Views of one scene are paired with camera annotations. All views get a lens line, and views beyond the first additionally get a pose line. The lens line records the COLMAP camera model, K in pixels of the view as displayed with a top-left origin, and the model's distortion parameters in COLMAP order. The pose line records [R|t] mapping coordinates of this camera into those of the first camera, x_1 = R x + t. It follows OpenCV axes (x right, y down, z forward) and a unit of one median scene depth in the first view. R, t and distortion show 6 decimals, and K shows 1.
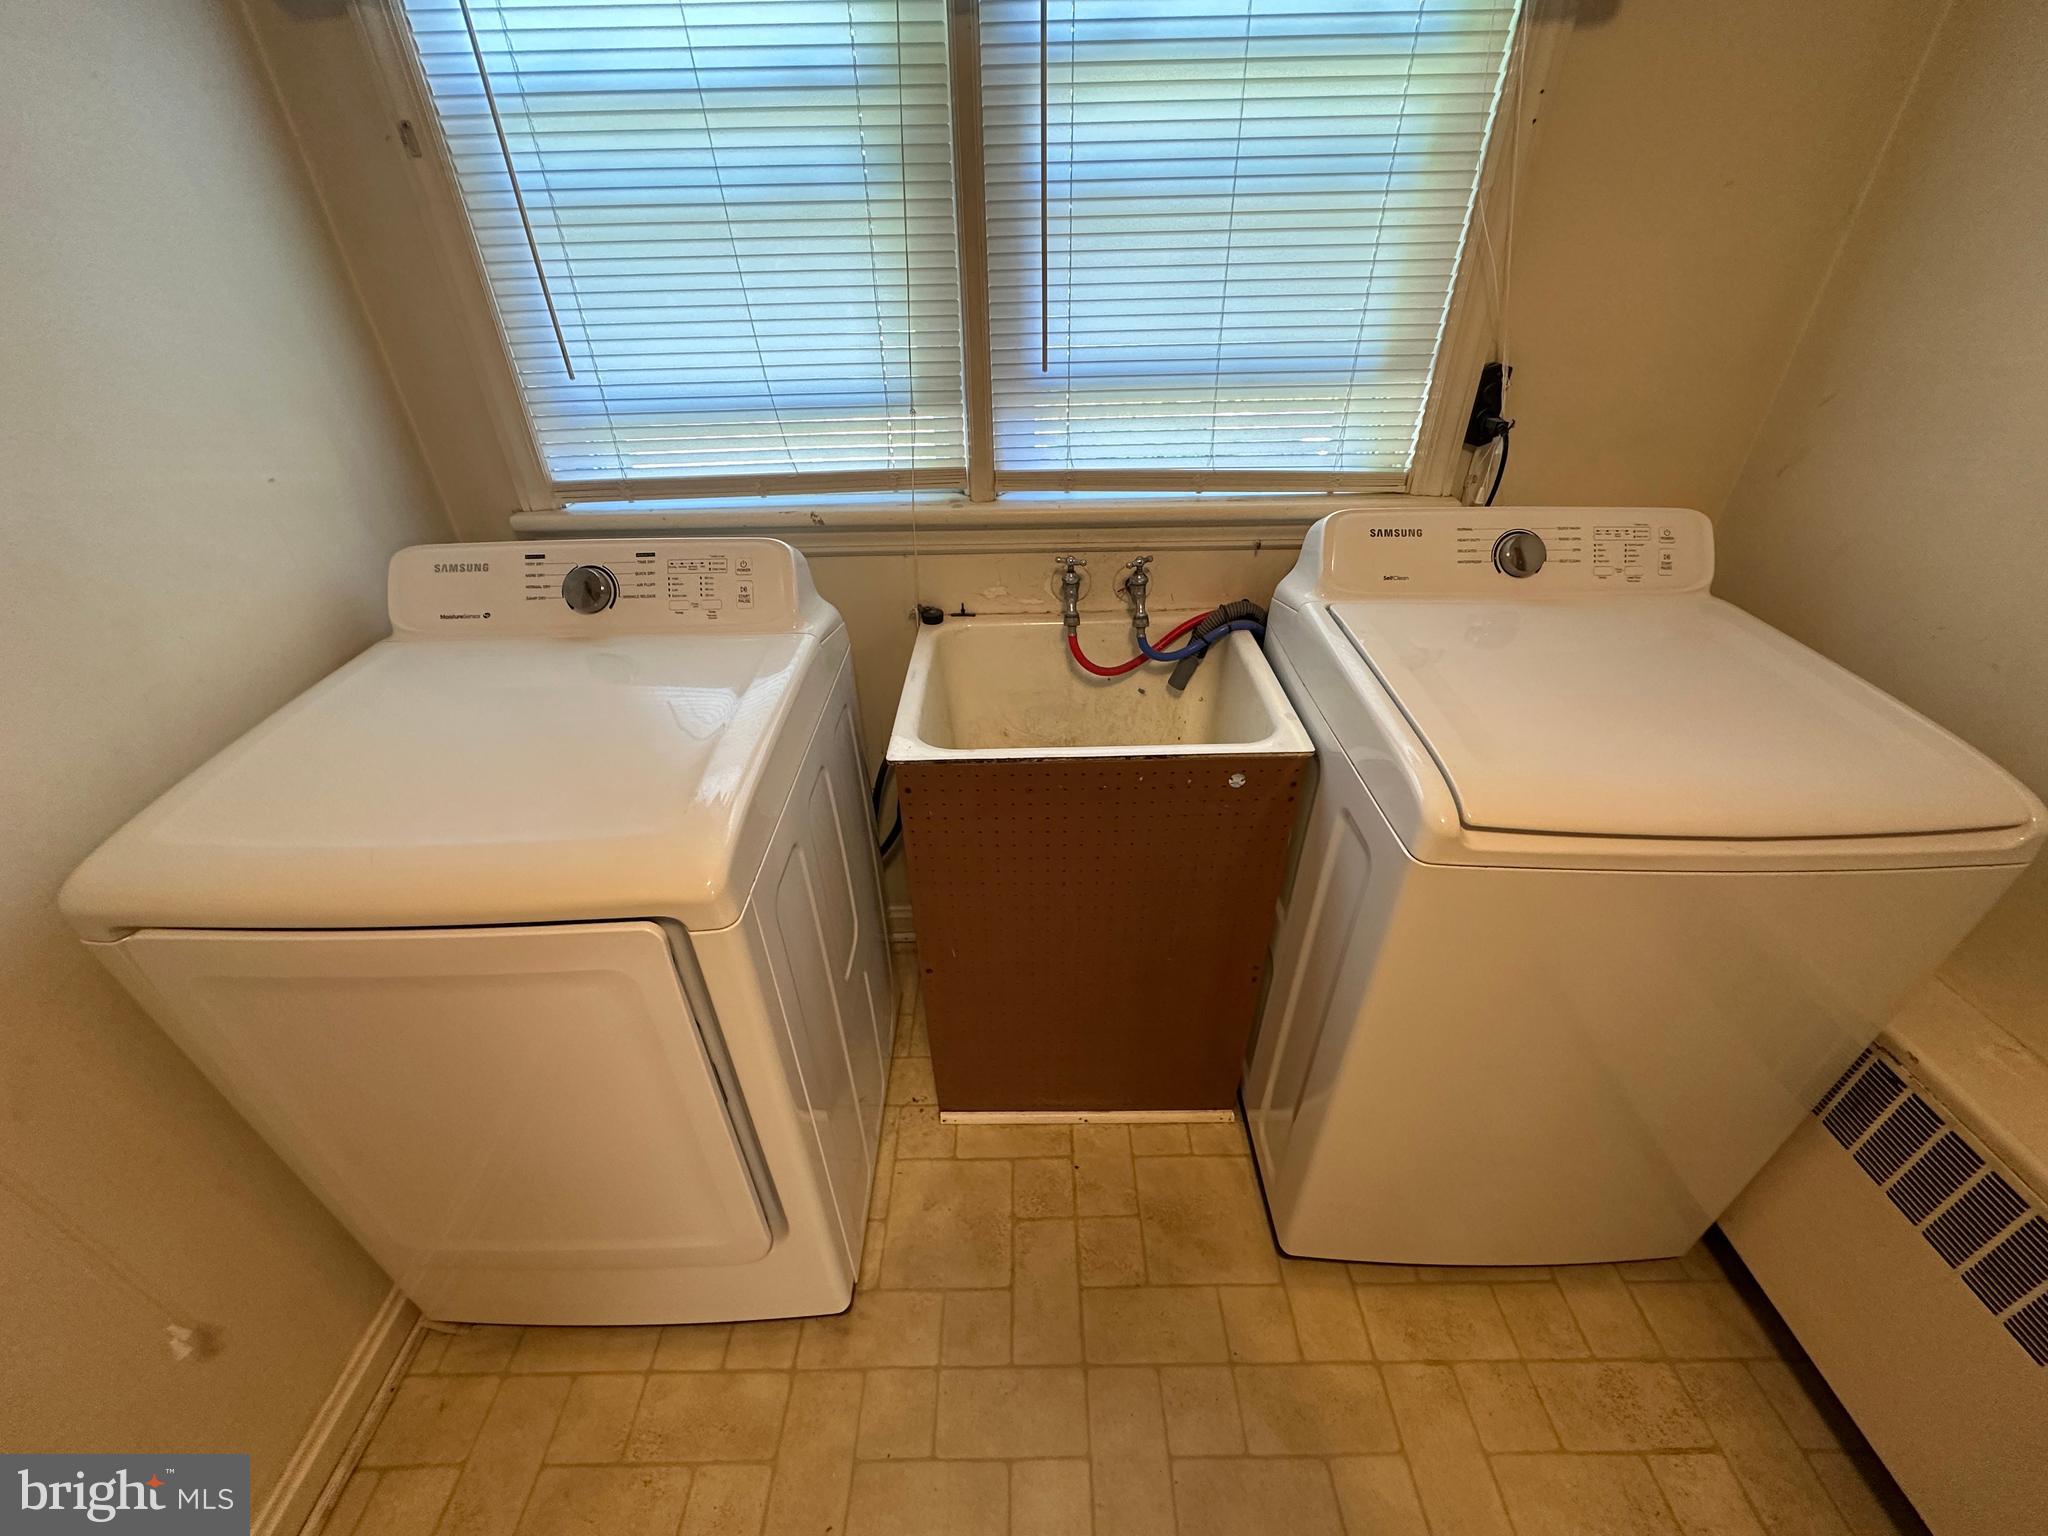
lens RADIAL K [[815.7, 0, 1026.7], [0, 815.7, 767.2], [0, 0, 1]] dist [-0.001090, 0.000865]
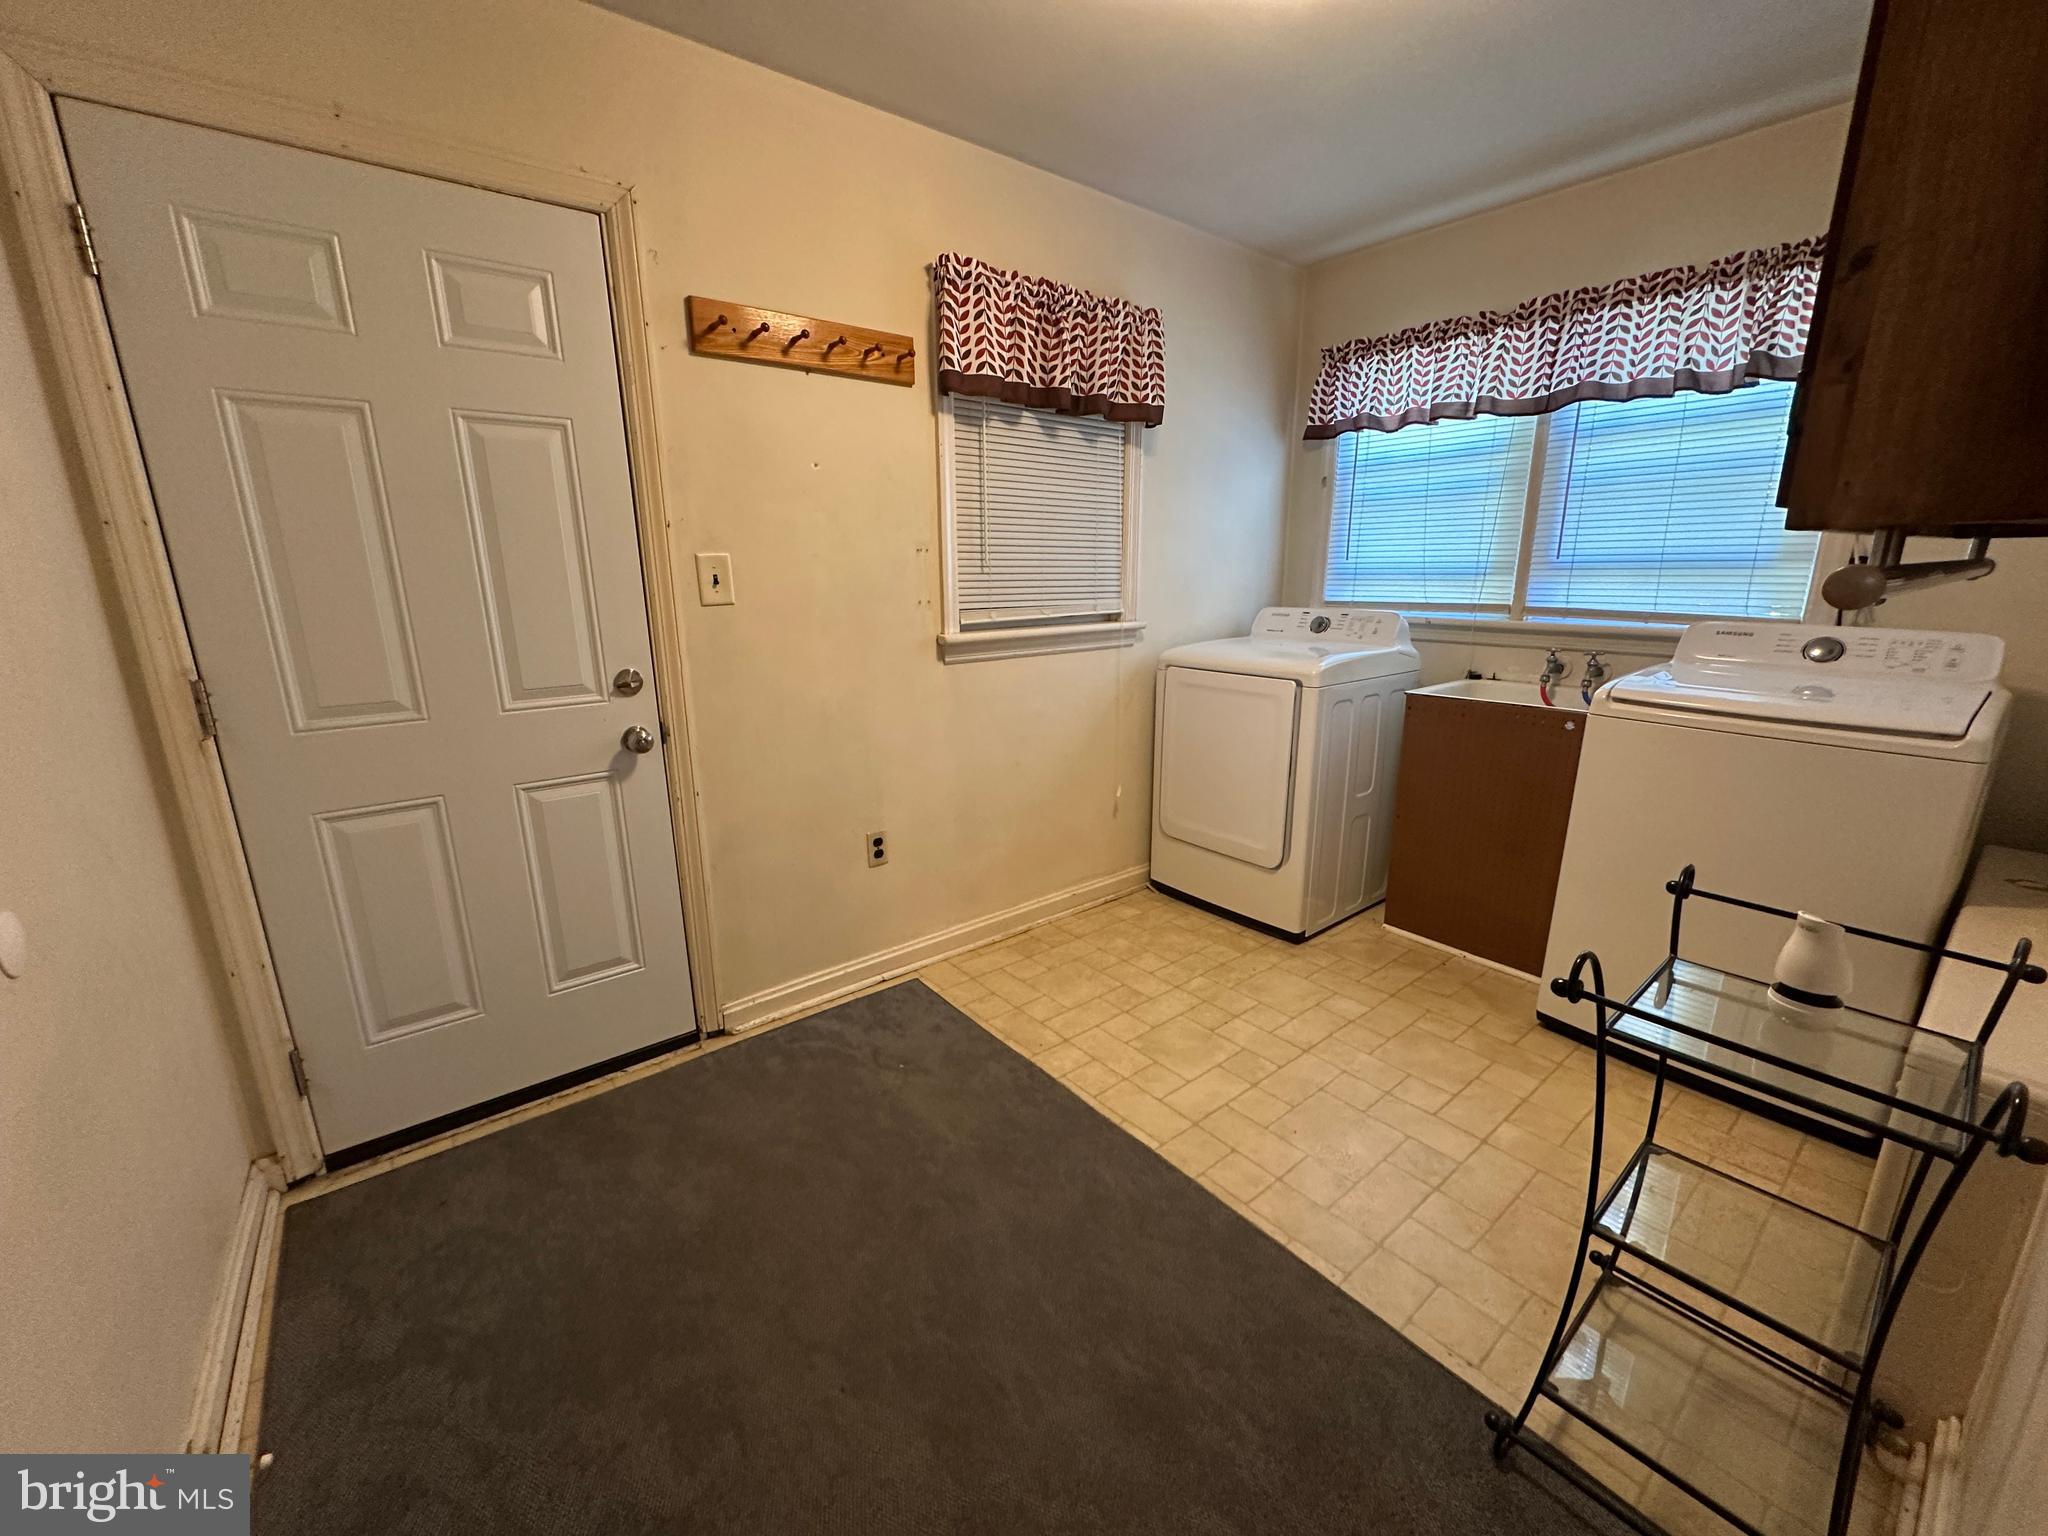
lens RADIAL K [[815.7, 0, 1021.4], [0, 815.7, 768.7], [0, 0, 1]] dist [-0.001090, 0.000865]
pose [[0.620192, 0.201334, -0.758173, 0.904701], [-0.435469, 0.892267, -0.119274, 0.882475], [0.652479, 0.404133, 0.641052, -1.065266]]
